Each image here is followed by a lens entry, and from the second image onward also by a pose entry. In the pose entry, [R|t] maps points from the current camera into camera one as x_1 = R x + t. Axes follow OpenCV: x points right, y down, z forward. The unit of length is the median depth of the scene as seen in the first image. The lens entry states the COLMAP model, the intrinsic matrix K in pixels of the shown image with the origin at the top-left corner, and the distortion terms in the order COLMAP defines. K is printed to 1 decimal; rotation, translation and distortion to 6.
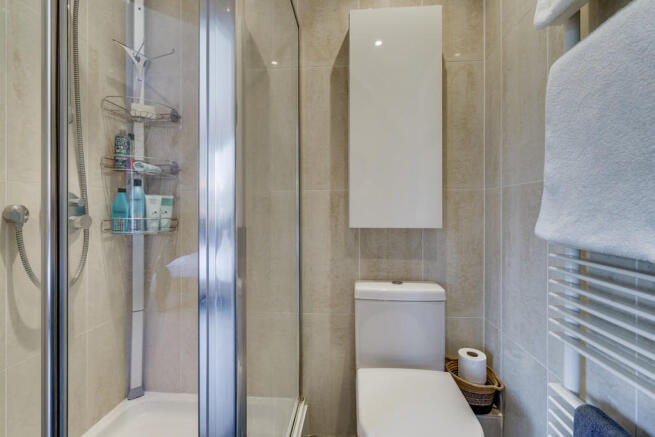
lens RADIAL K [[302.2, 0, 326.0], [0, 302.2, 212.0], [0, 0, 1]] dist [0.002808, -0.000236]
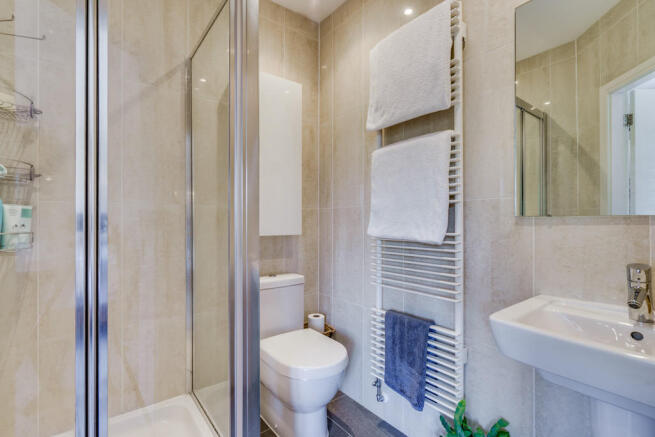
lens RADIAL K [[302.2, 0, 332.3], [0, 302.2, 221.1], [0, 0, 1]] dist [0.002808, -0.000236]
pose [[0.736112, -0.000209, 0.676860, -0.496117], [0.009346, 0.999908, -0.009855, 0.004449], [-0.676795, 0.013580, 0.736046, -0.184963]]
